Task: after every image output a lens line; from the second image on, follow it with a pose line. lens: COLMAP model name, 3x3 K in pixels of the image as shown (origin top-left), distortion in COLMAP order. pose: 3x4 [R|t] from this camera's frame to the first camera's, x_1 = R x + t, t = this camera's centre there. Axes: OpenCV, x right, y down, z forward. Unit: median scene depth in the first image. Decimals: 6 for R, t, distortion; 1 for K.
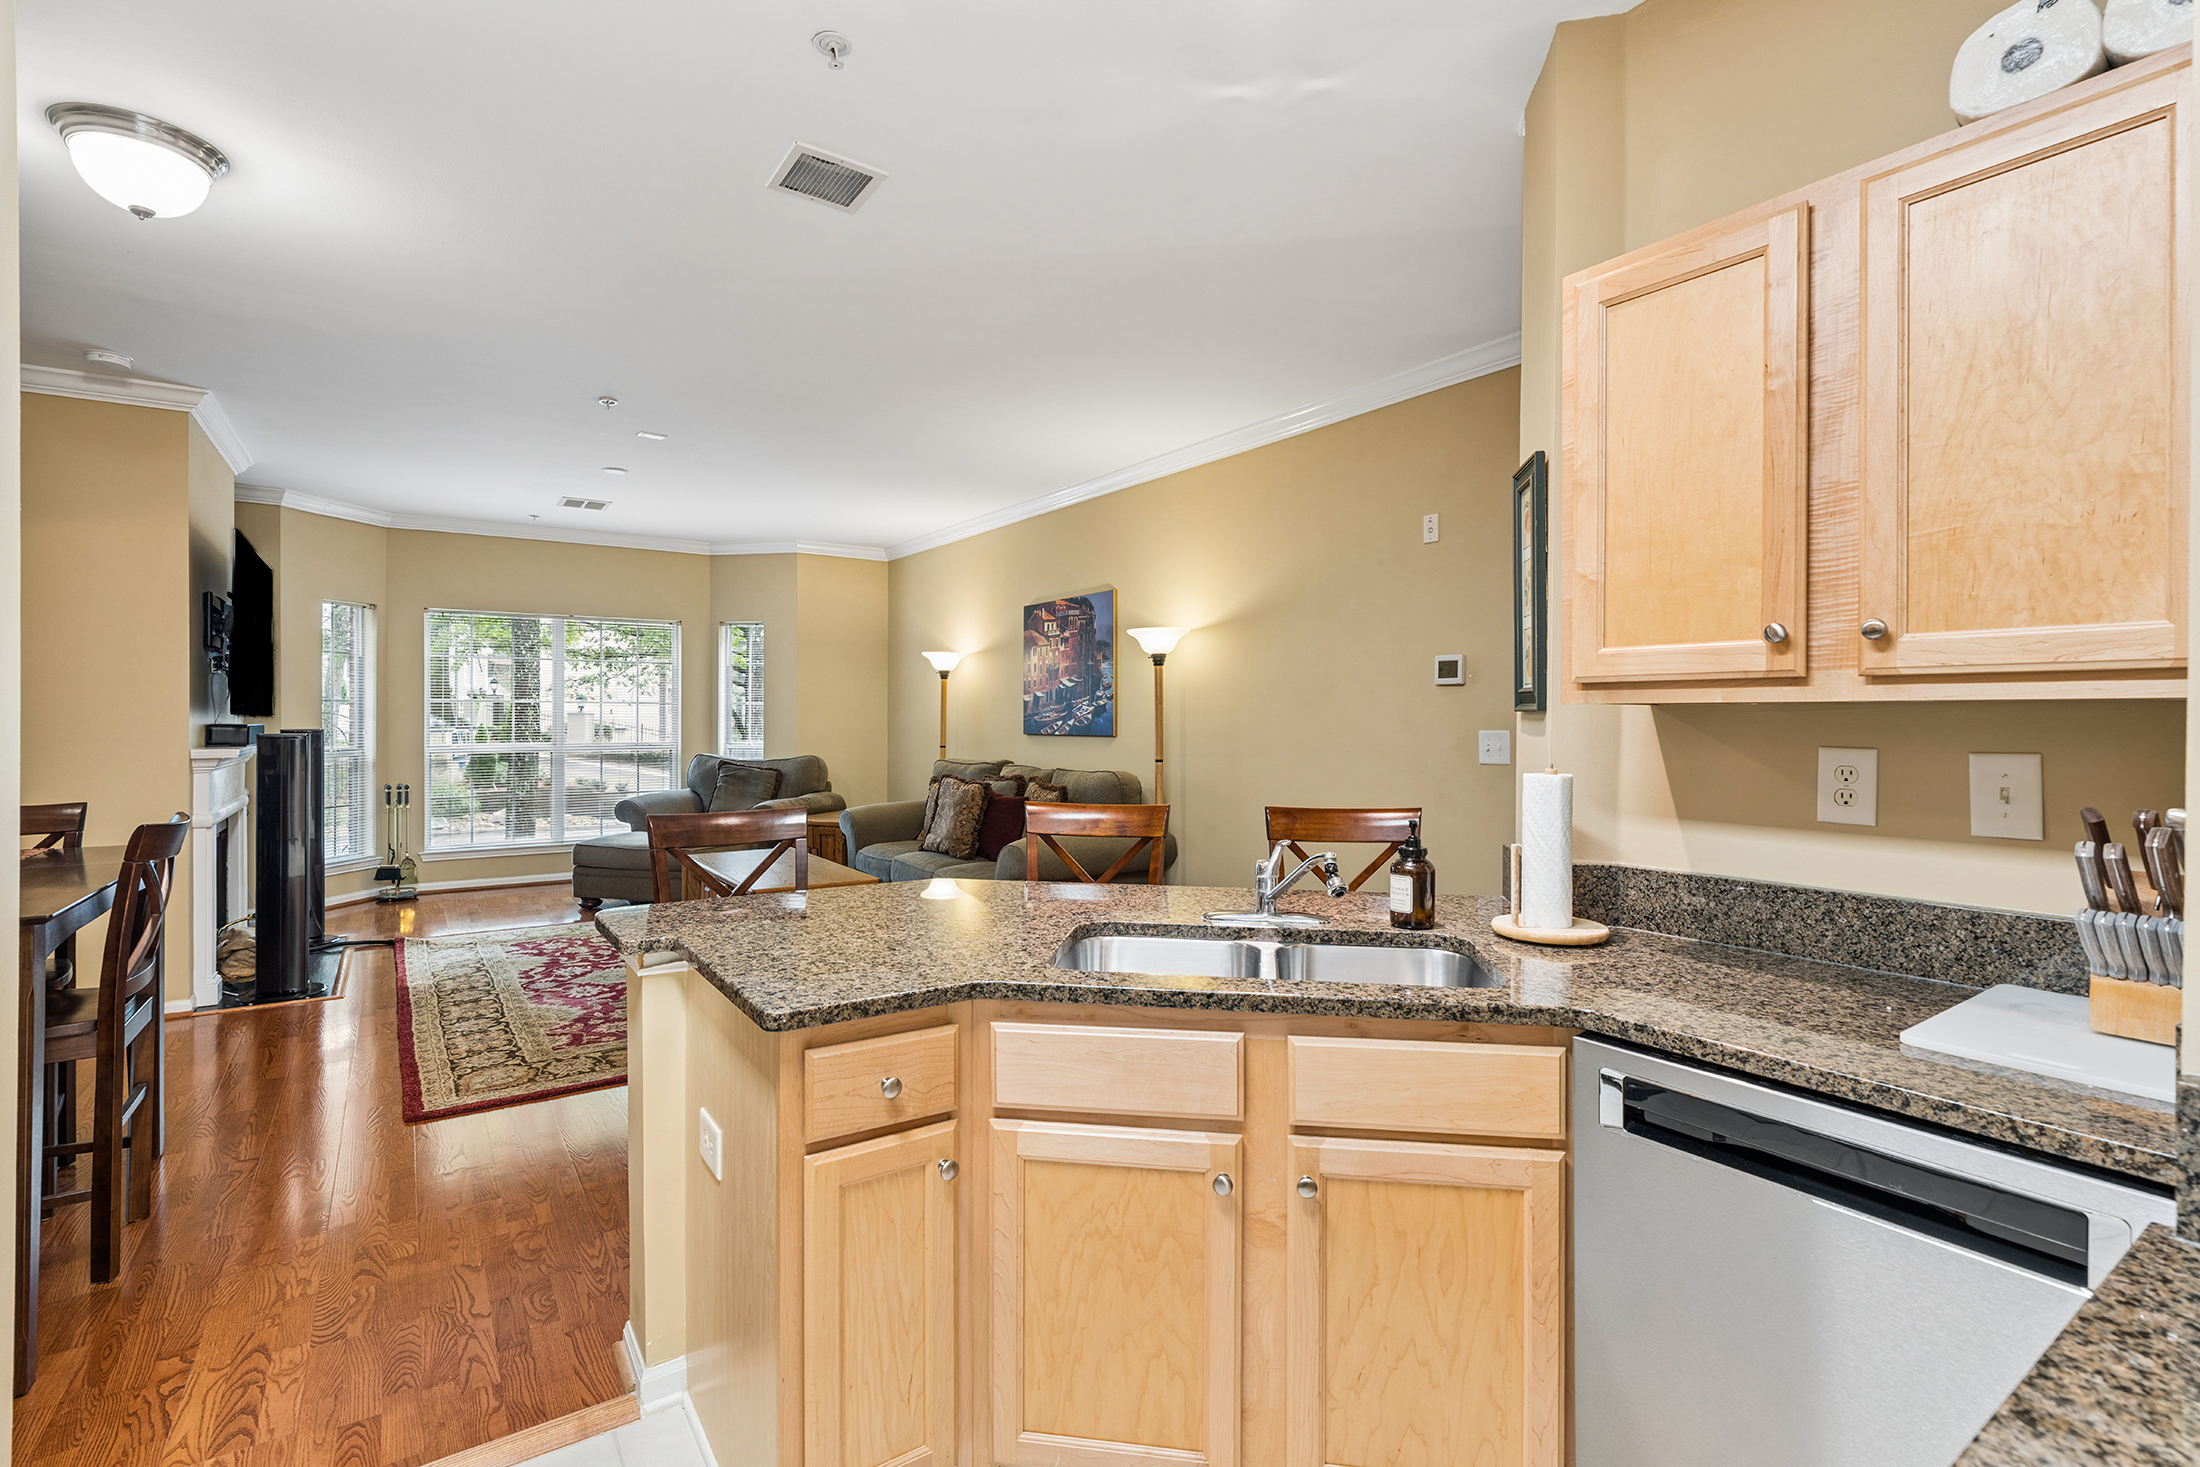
lens RADIAL K [[996.0, 0, 1108.8], [0, 996.0, 727.7], [0, 0, 1]] dist [-0.008171, 0.003620]
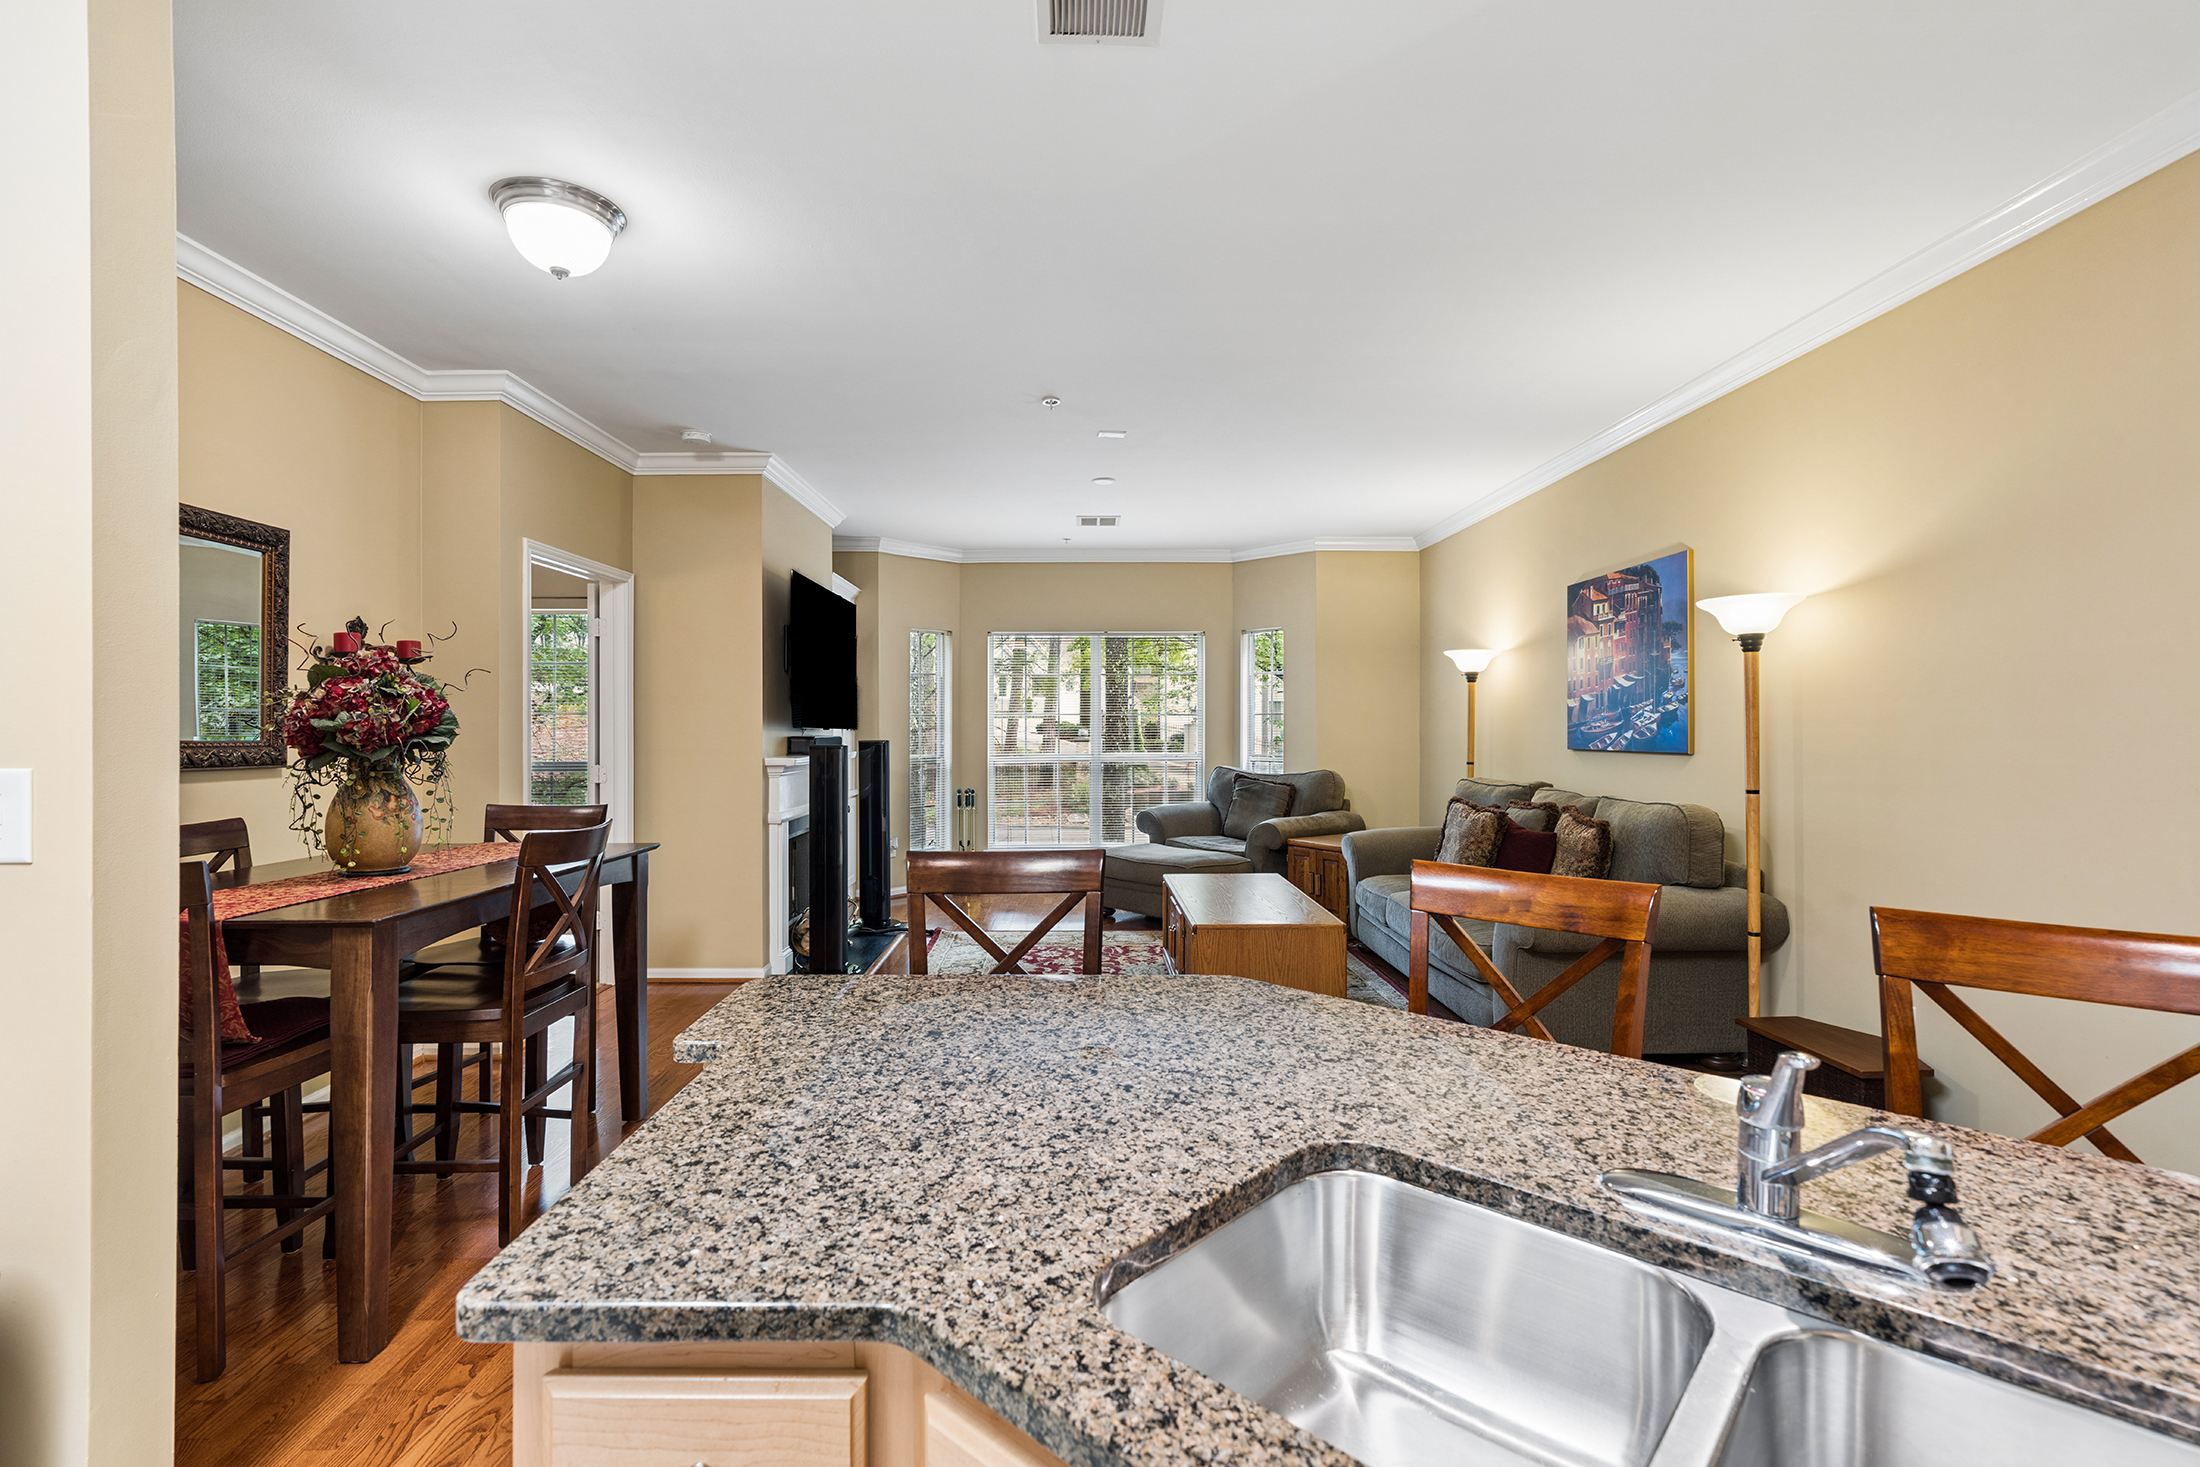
lens RADIAL K [[996.0, 0, 1101.0], [0, 996.0, 726.5], [0, 0, 1]] dist [-0.008171, 0.003620]
pose [[0.828989, -0.003947, -0.559250, 0.052969], [-0.002456, 0.999940, -0.010699, -0.002611], [0.559259, 0.010242, 0.828930, 0.167418]]
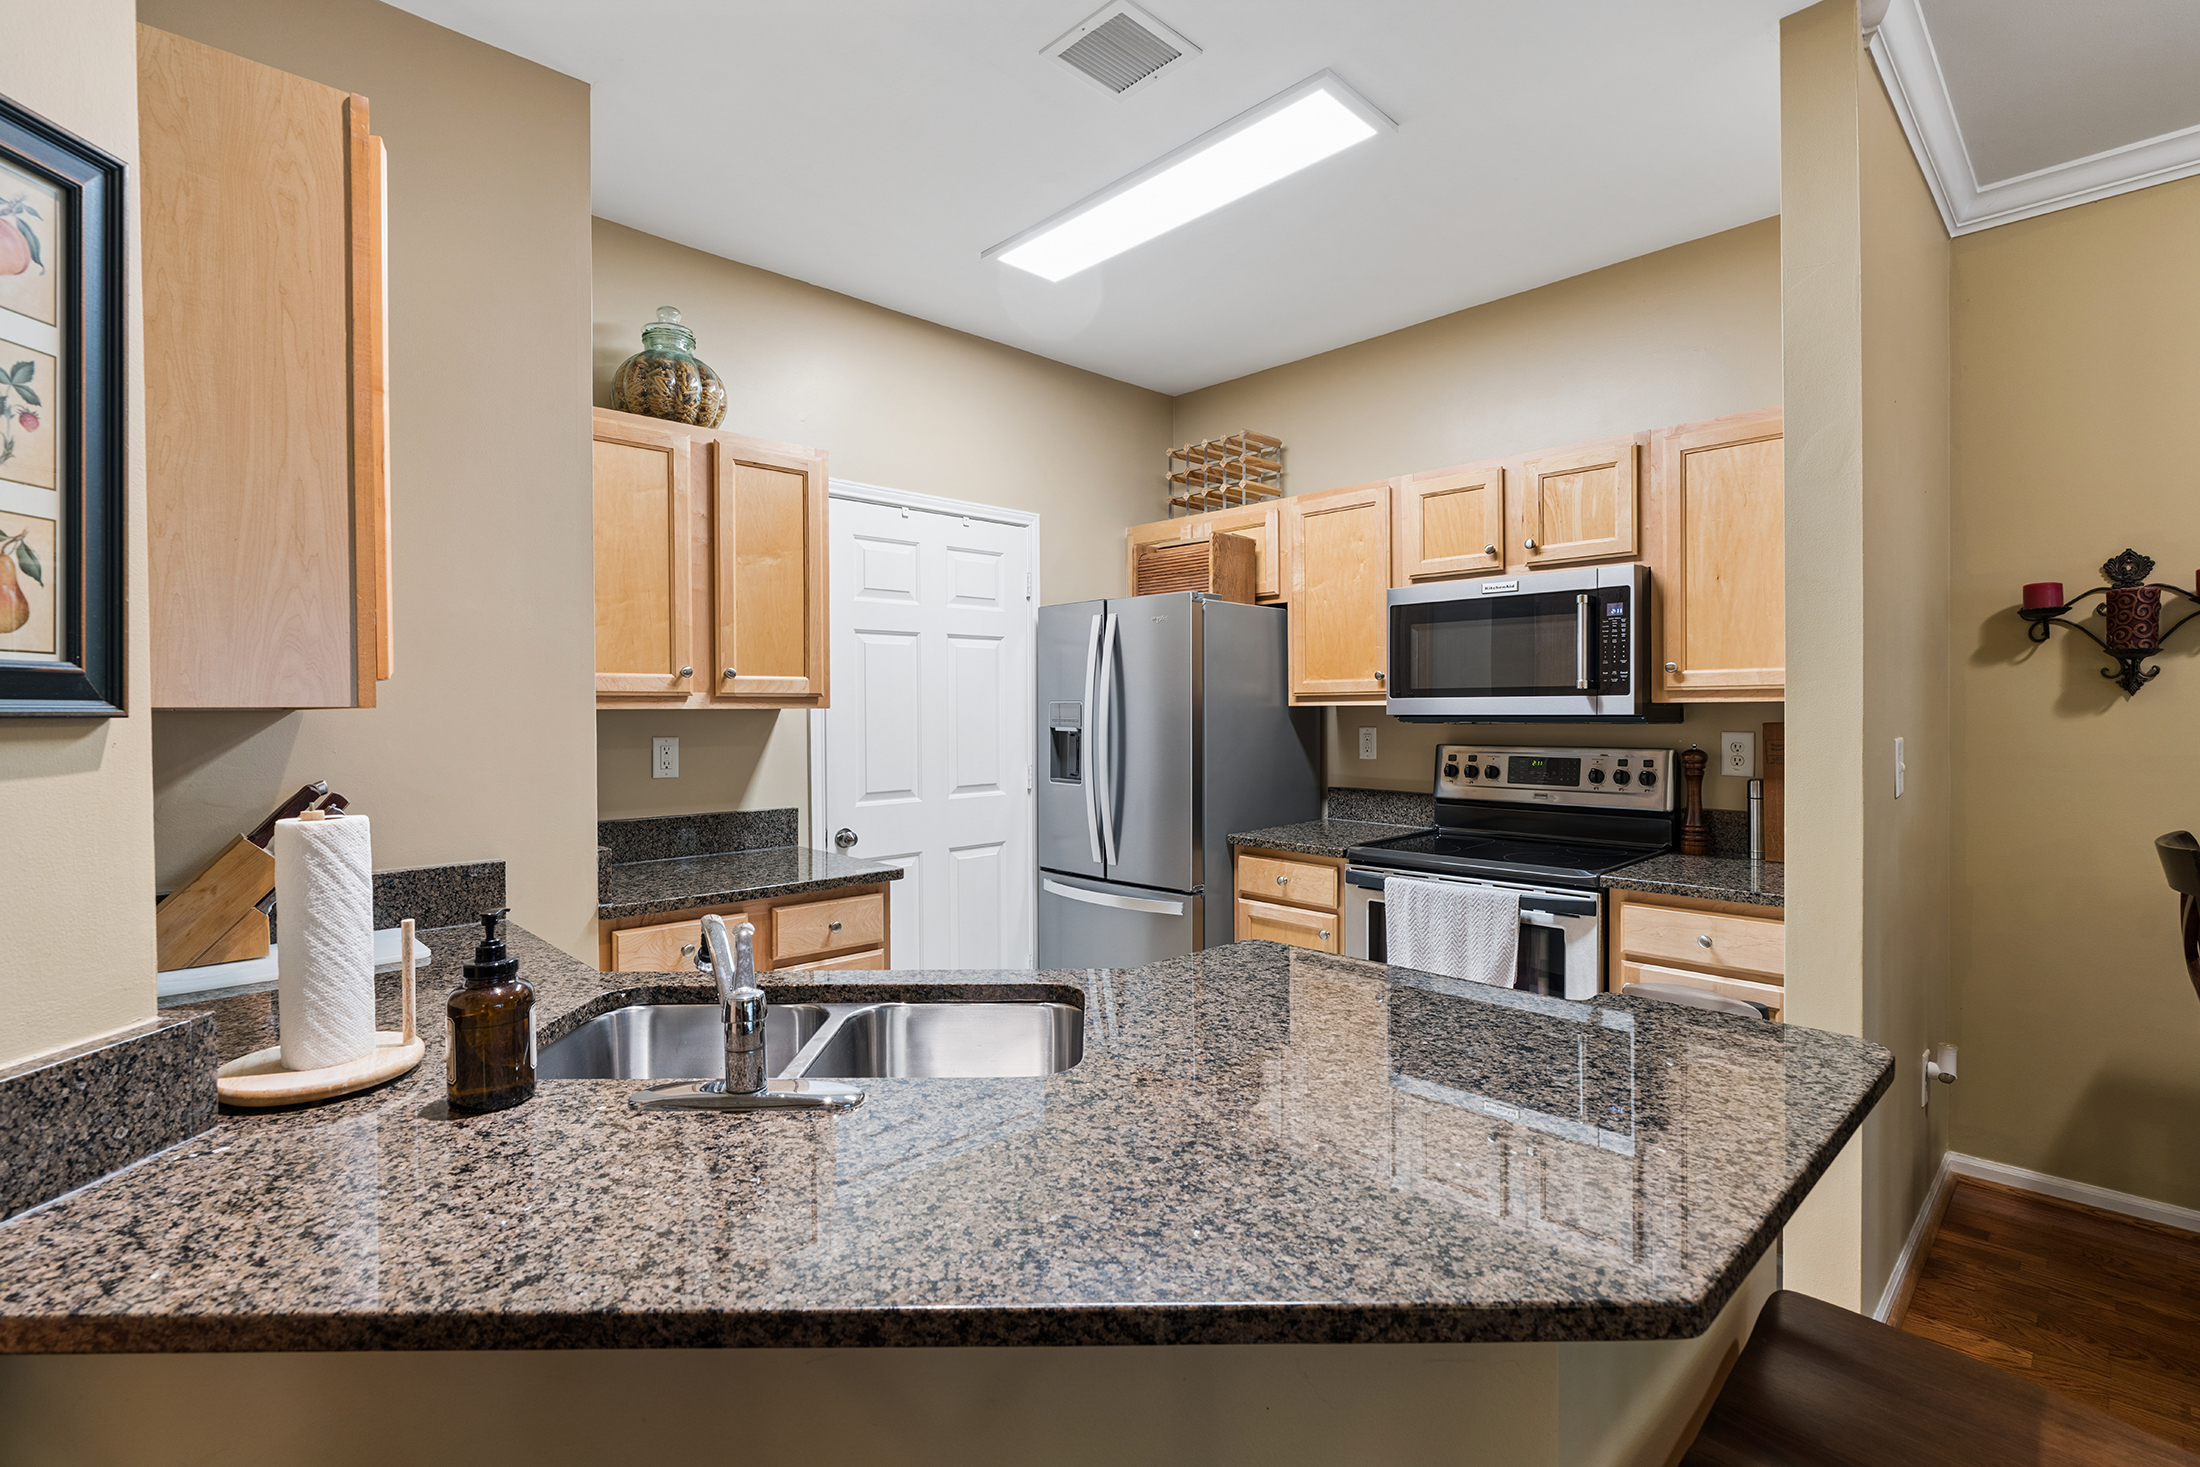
lens RADIAL K [[996.0, 0, 1094.5], [0, 996.0, 725.5], [0, 0, 1]] dist [-0.008171, 0.003620]
pose [[-0.988434, 0.004369, -0.151588, 0.015119], [0.000753, 0.999714, 0.023900, -0.008425], [0.151649, 0.023509, -0.988155, 0.536781]]
